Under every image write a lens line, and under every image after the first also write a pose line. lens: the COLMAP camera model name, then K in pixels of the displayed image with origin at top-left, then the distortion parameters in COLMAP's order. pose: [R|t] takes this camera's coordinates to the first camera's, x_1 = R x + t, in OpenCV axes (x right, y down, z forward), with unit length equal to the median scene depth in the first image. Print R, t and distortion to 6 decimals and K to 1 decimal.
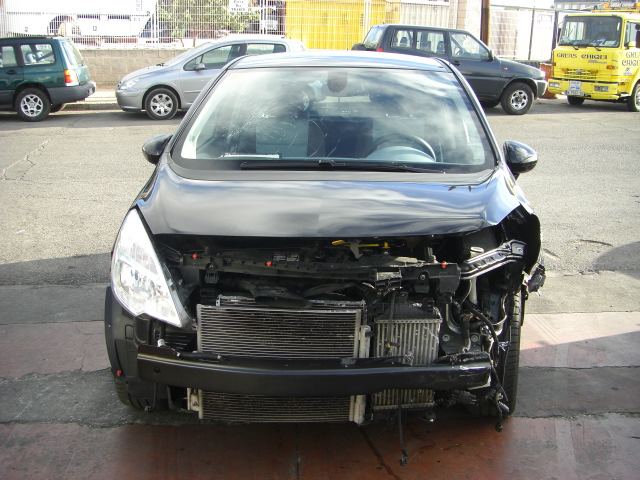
lens RADIAL K [[722.5, 0, 321.3], [0, 722.5, 242.0], [0, 0, 1]] dist [-0.139075, 0.000000]
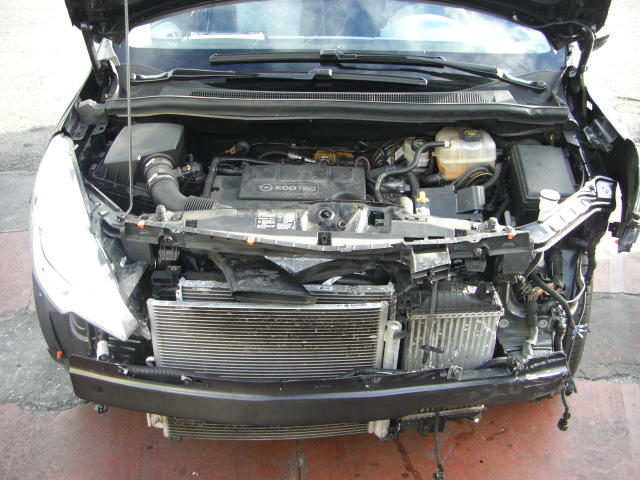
lens RADIAL K [[722.5, 0, 316.2], [0, 722.5, 234.1], [0, 0, 1]] dist [-0.139075, 0.000000]
pose [[0.999898, -0.014249, -0.001204, -0.011075], [0.014126, 0.971156, 0.238025, -0.129423], [-0.002222, -0.238018, 0.971258, 0.343485]]
